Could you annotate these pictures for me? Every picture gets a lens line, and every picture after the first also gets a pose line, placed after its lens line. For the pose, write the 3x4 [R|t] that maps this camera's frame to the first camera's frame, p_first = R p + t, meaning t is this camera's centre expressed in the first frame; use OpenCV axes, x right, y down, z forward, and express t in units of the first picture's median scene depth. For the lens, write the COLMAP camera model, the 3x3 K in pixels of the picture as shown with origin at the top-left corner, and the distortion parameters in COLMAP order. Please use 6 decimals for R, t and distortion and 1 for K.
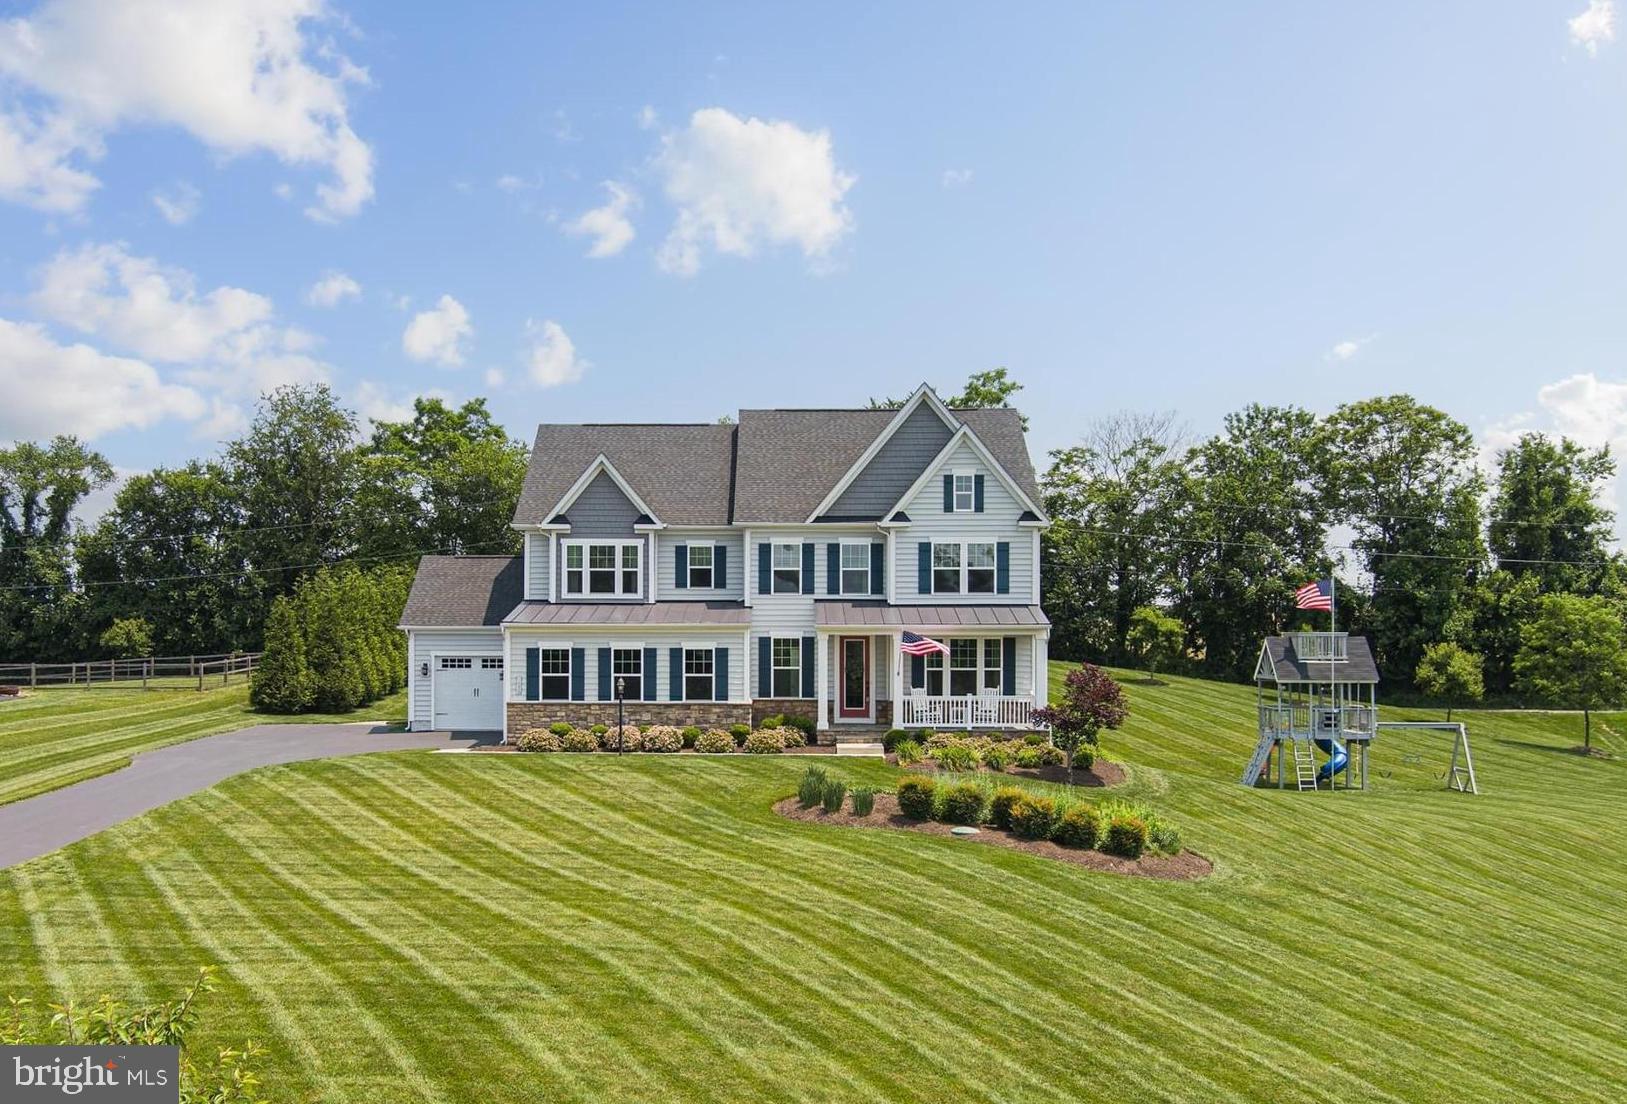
lens RADIAL K [[1654.4, 0, 712.2], [0, 1654.4, 644.6], [0, 0, 1]] dist [-0.050526, -0.003723]
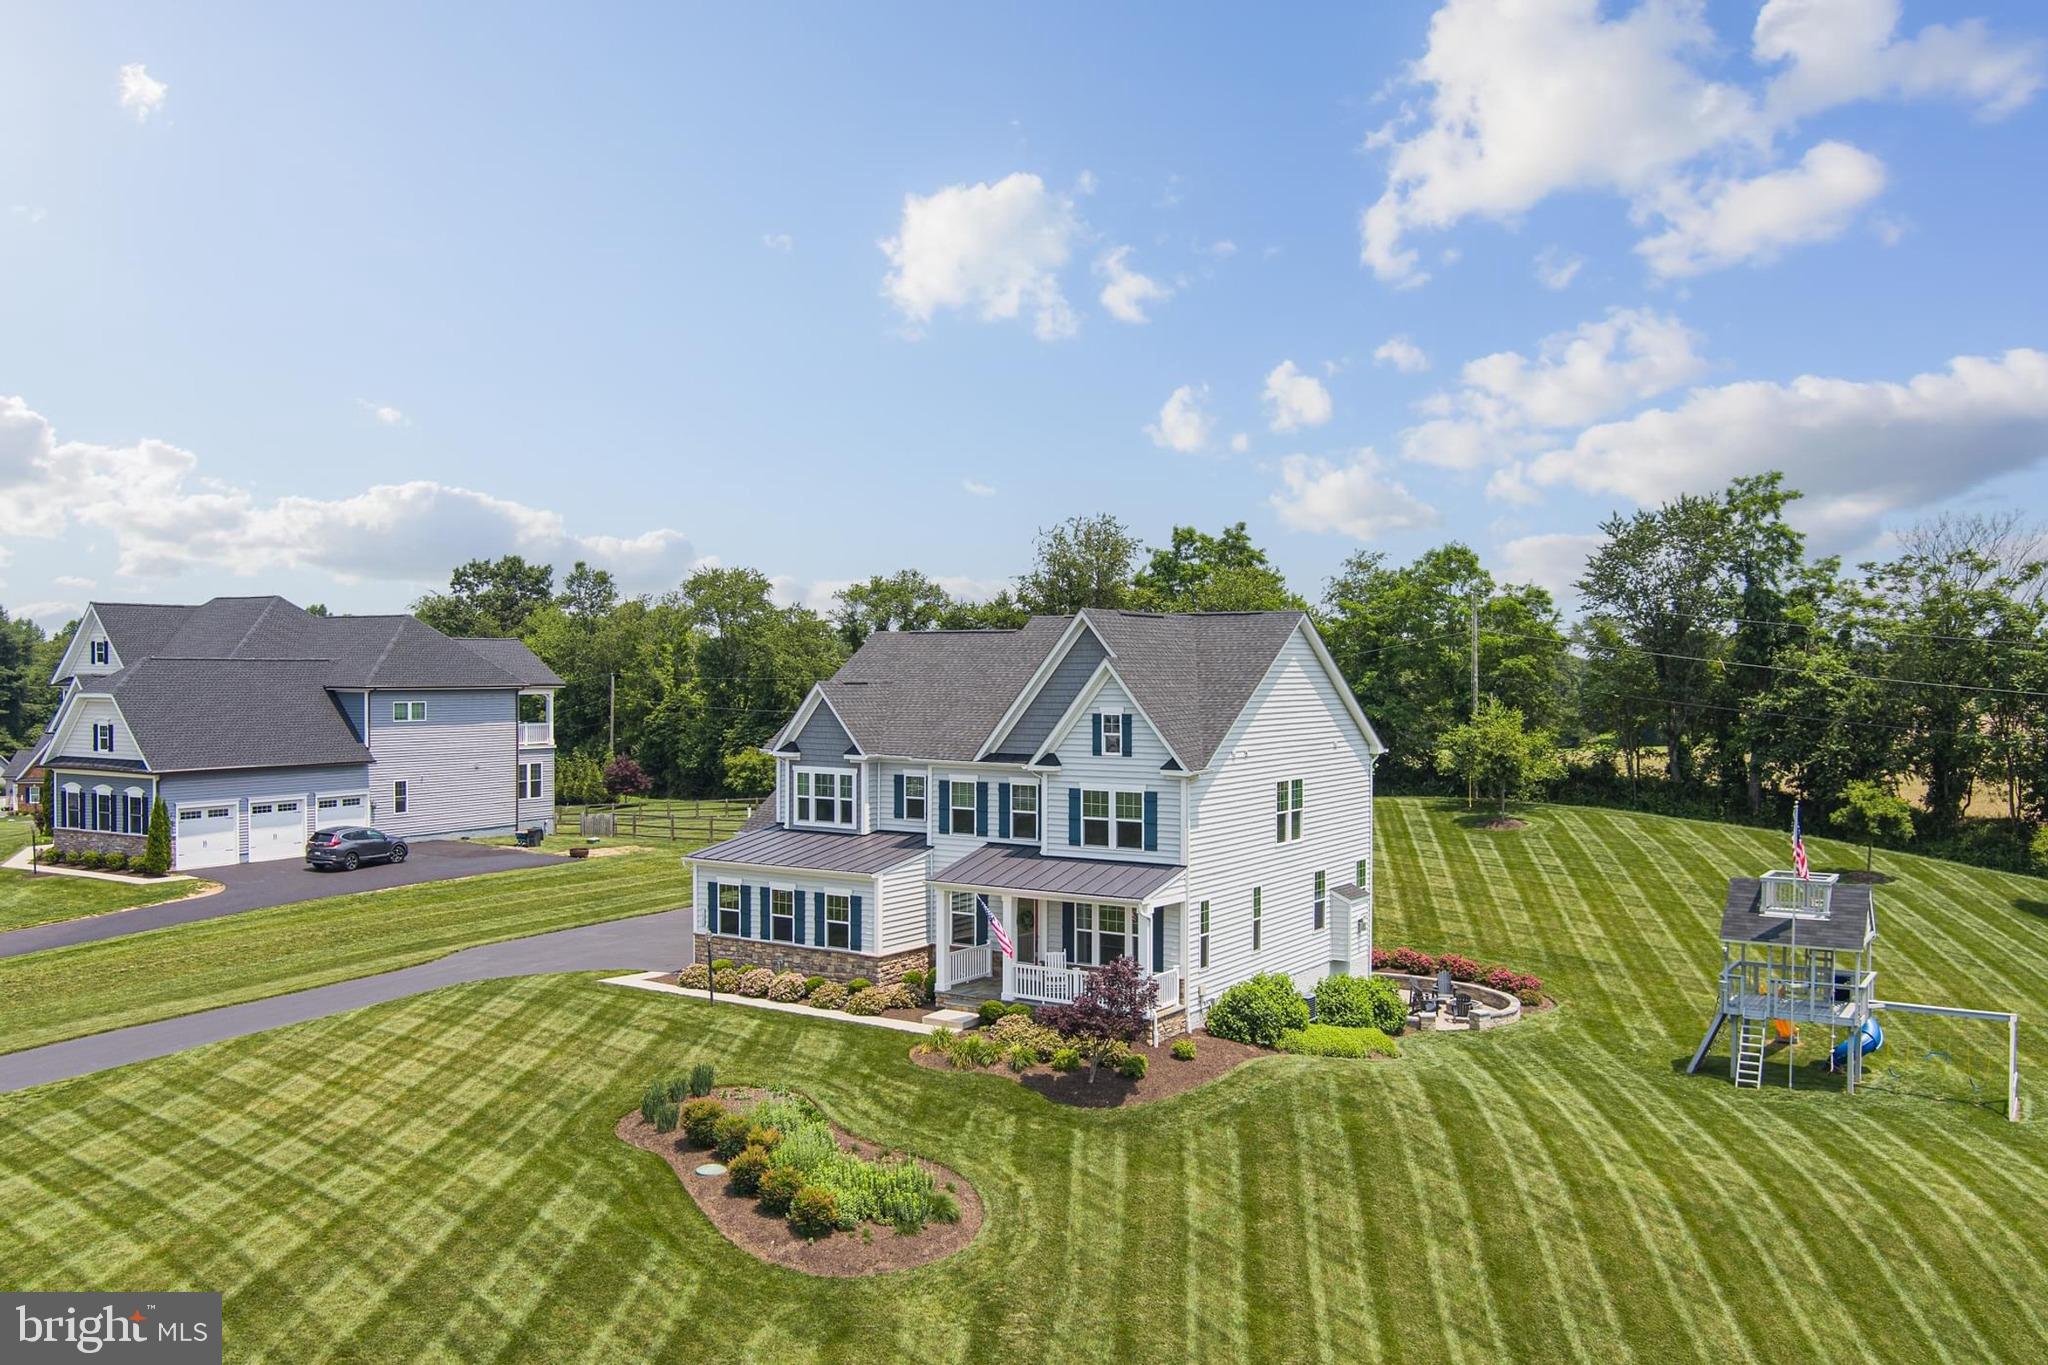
lens RADIAL K [[1663.5, 0, 1024.0], [0, 1663.5, 682.5], [0, 0, 1]] dist [-0.076735, 0.025458]
pose [[0.852978, 0.003683, -0.521935, 0.565398], [-0.005290, 0.999985, -0.001590, -0.115685], [0.521921, 0.004117, 0.852984, 0.215045]]
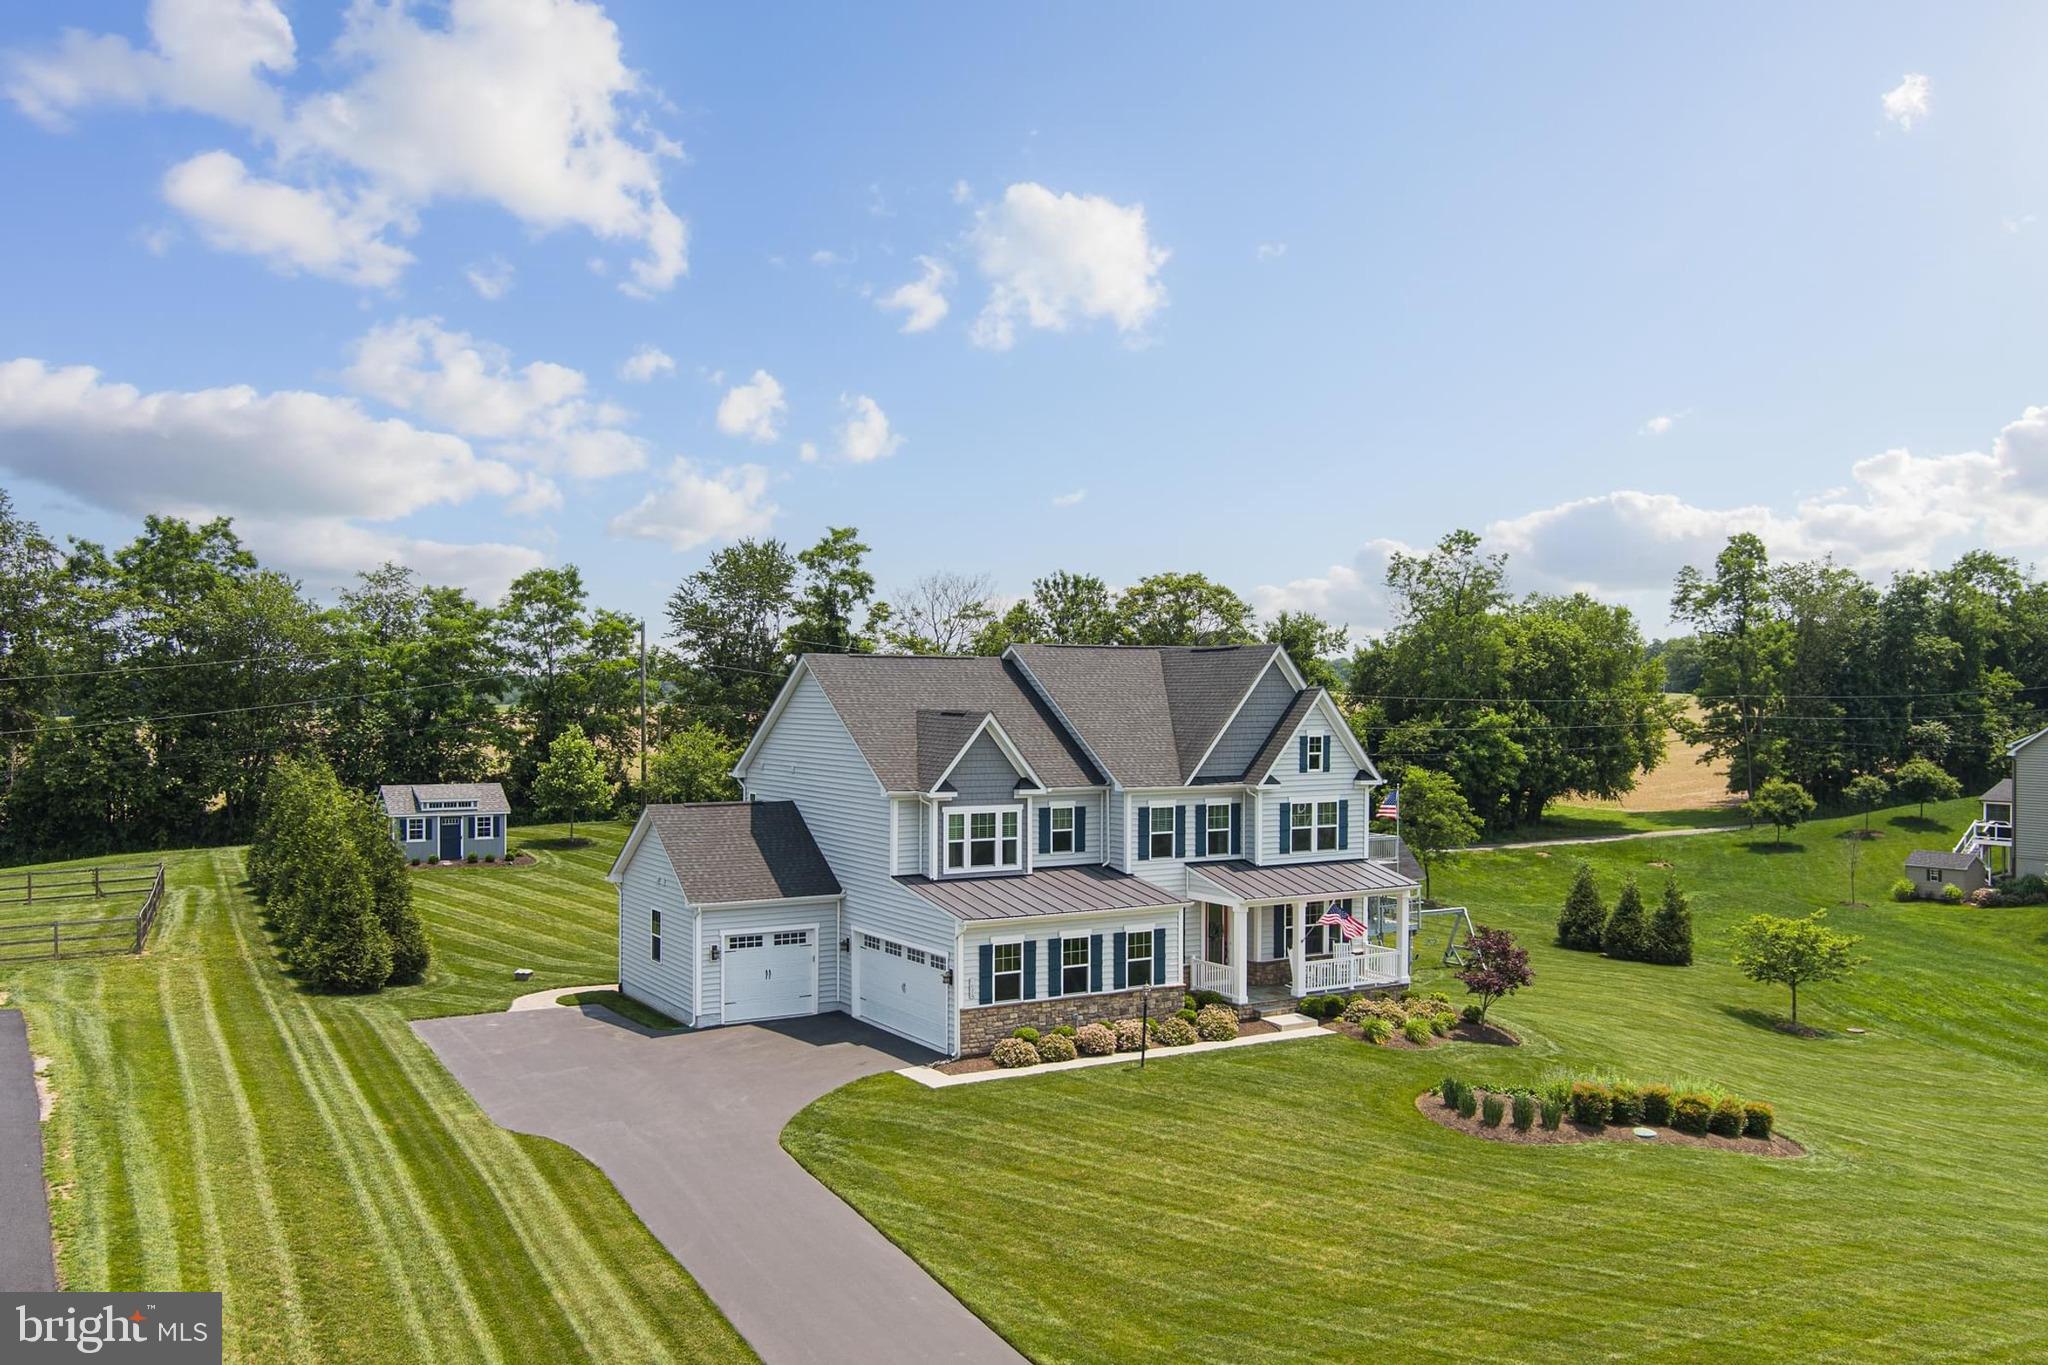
lens RADIAL K [[1663.5, 0, 1024.0], [0, 1663.5, 682.5], [0, 0, 1]] dist [-0.076735, 0.025458]
pose [[0.834869, 0.003326, 0.550439, -0.555327], [0.004707, 0.999902, -0.013181, -0.120940], [-0.550429, 0.013595, 0.834772, 0.235461]]
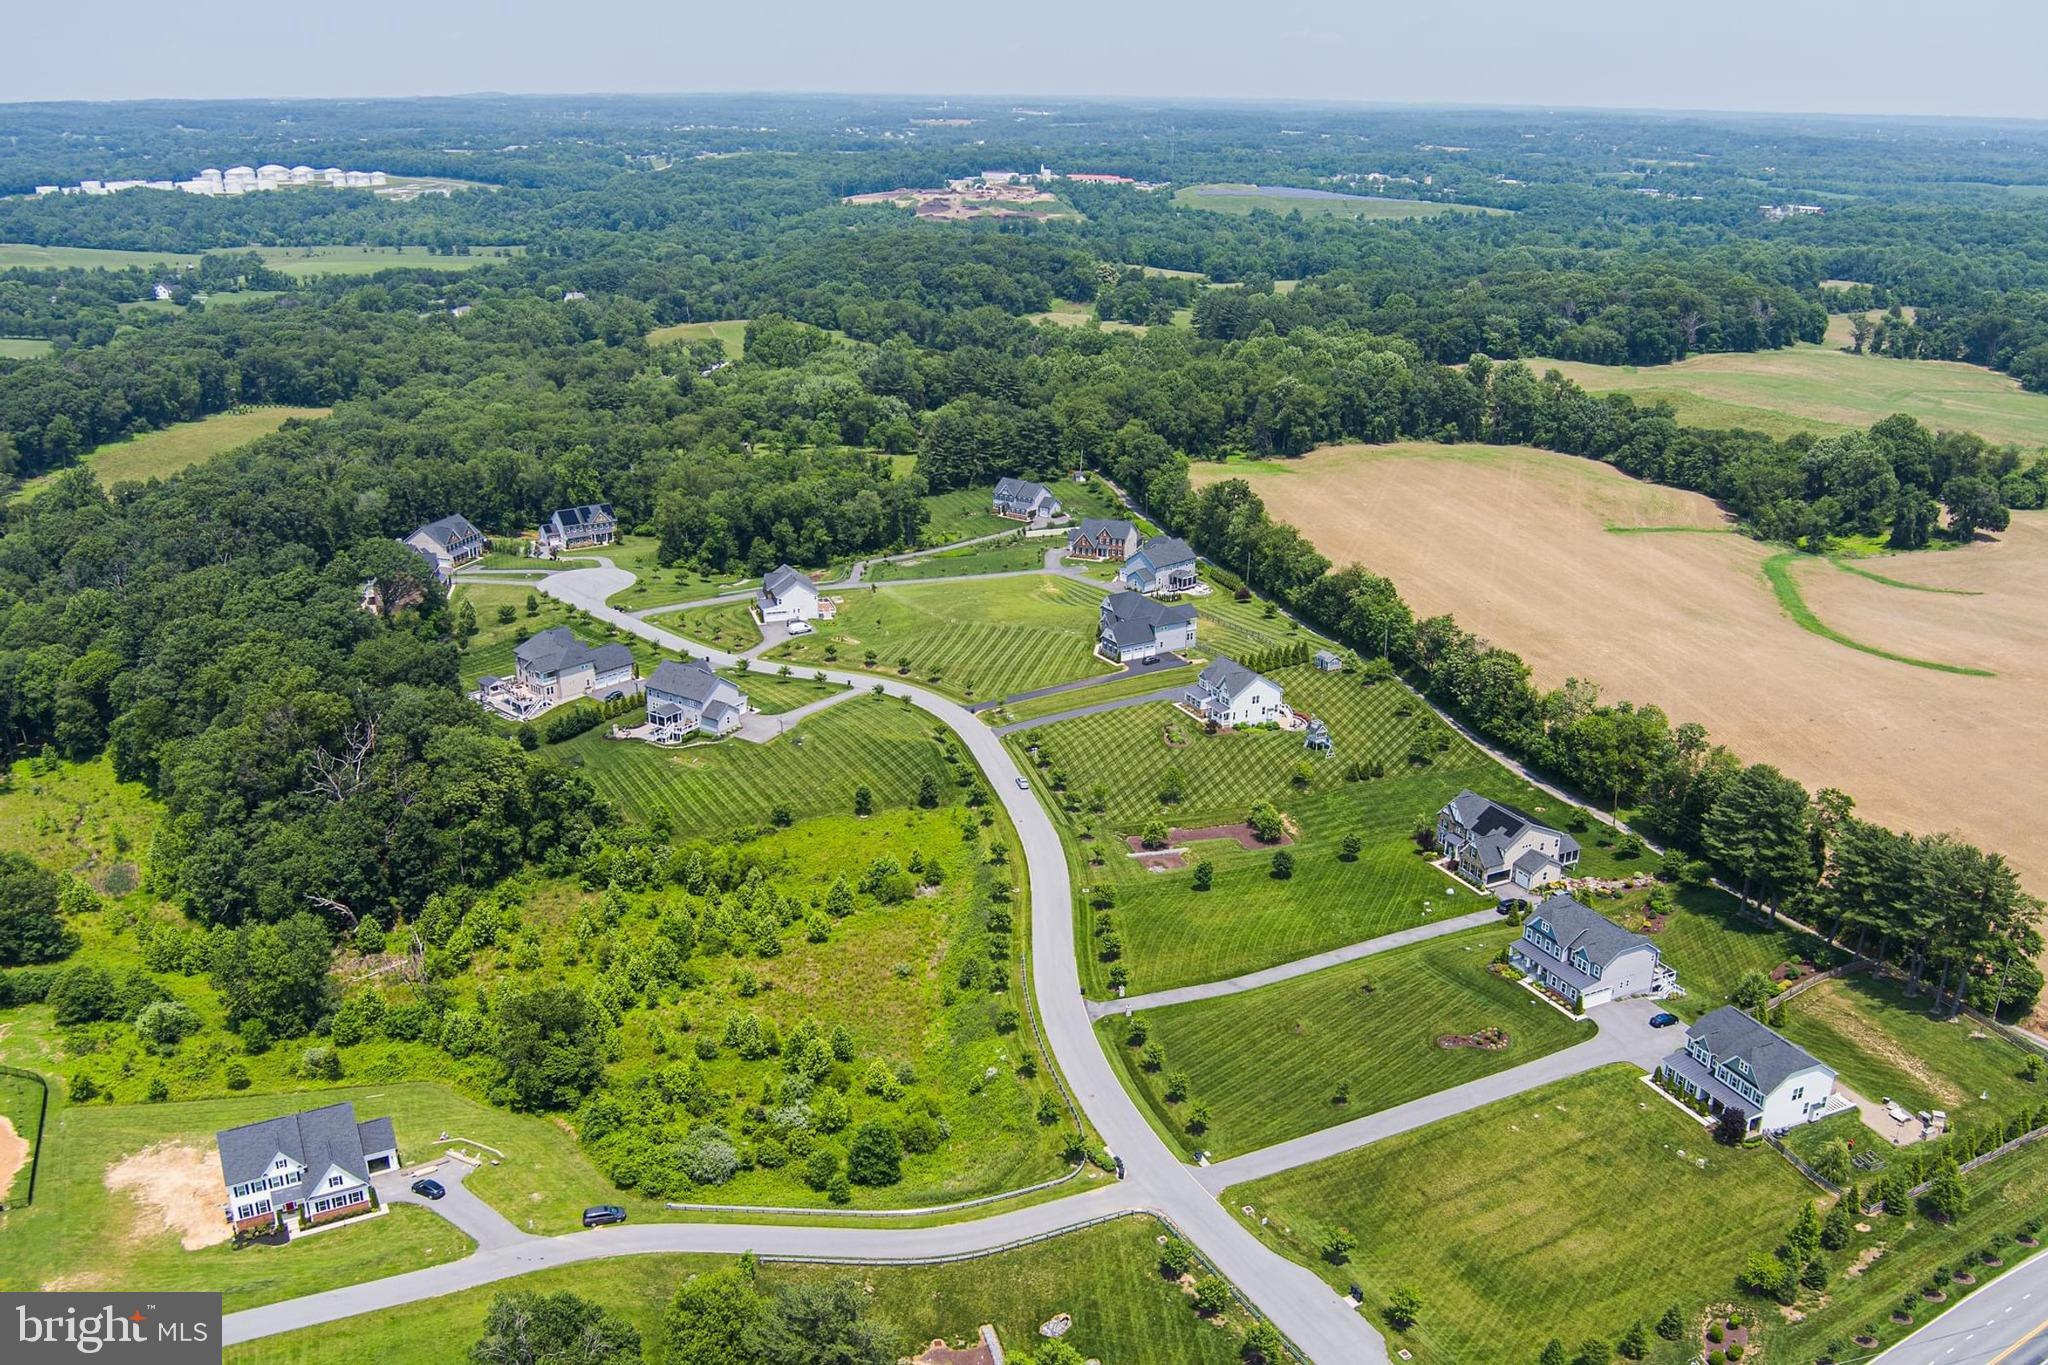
lens RADIAL K [[1663.5, 0, 1024.0], [0, 1663.5, 682.5], [0, 0, 1]] dist [-0.076735, 0.025458]
pose [[0.462124, 0.300286, -0.834428, 5.772038], [-0.007316, 0.942185, 0.335013, -2.546925], [0.886785, -0.148713, 0.437603, -2.940959]]
